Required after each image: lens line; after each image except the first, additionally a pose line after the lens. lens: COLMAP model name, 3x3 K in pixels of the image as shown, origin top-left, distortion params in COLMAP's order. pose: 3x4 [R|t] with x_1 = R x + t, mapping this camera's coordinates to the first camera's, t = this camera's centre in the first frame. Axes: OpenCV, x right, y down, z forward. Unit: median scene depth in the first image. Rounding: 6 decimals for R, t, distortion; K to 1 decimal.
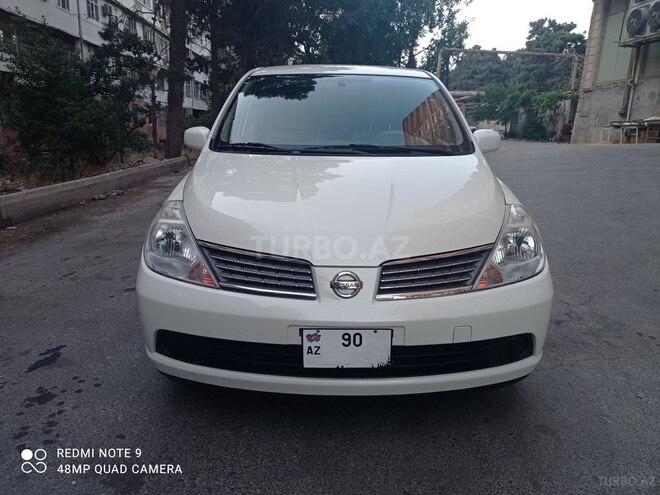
lens RADIAL K [[497.4, 0, 330.0], [0, 497.4, 247.5], [0, 0, 1]] dist [0.017875, -0.005879]
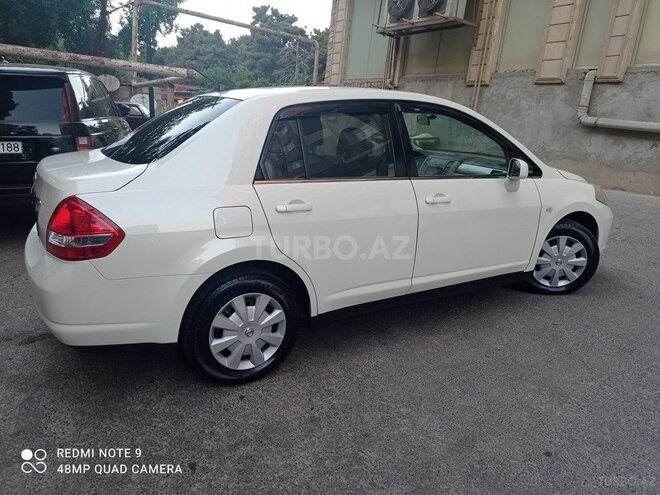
lens RADIAL K [[497.4, 0, 330.0], [0, 497.4, 247.5], [0, 0, 1]] dist [0.017875, -0.005879]
pose [[0.867741, -0.057584, 0.493670, 0.060972], [0.042194, 0.998215, 0.042271, -0.054881], [-0.495223, -0.015851, 0.868621, 0.181538]]
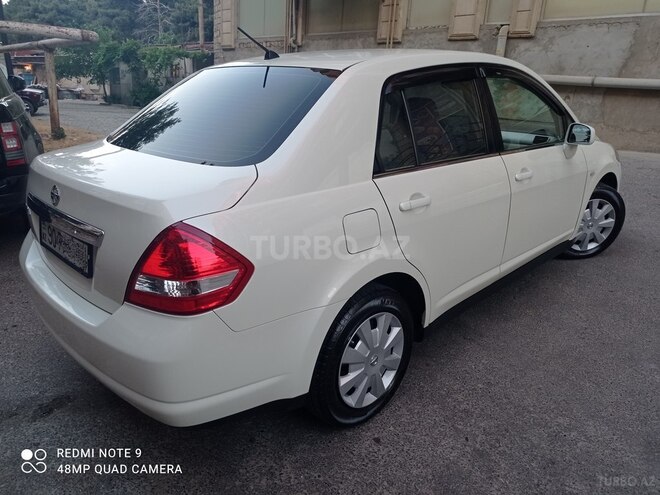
lens RADIAL K [[497.4, 0, 330.0], [0, 497.4, 247.5], [0, 0, 1]] dist [0.017875, -0.005879]
pose [[0.719378, -0.184719, 0.669608, 0.046552], [0.127539, 0.982729, 0.134079, -0.061124], [-0.682810, -0.011052, 0.730512, 0.207730]]
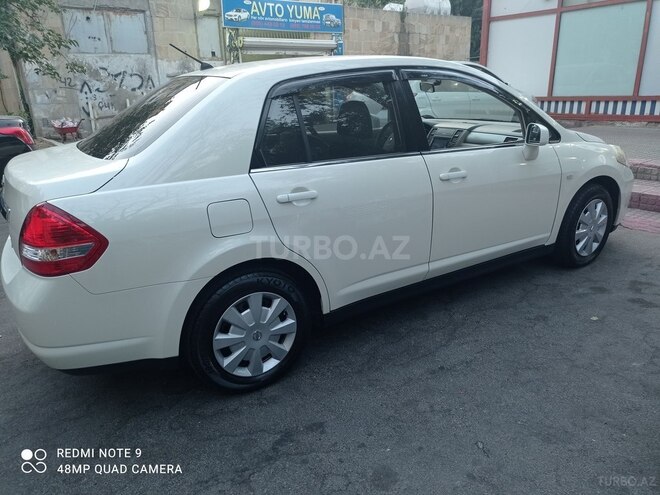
lens RADIAL K [[497.4, 0, 330.0], [0, 497.4, 247.5], [0, 0, 1]] dist [0.017875, -0.005879]
pose [[0.857162, -0.141084, 0.495347, 0.062979], [0.107751, 0.989590, 0.095399, -0.056733], [-0.503649, -0.028398, 0.863441, 0.188175]]
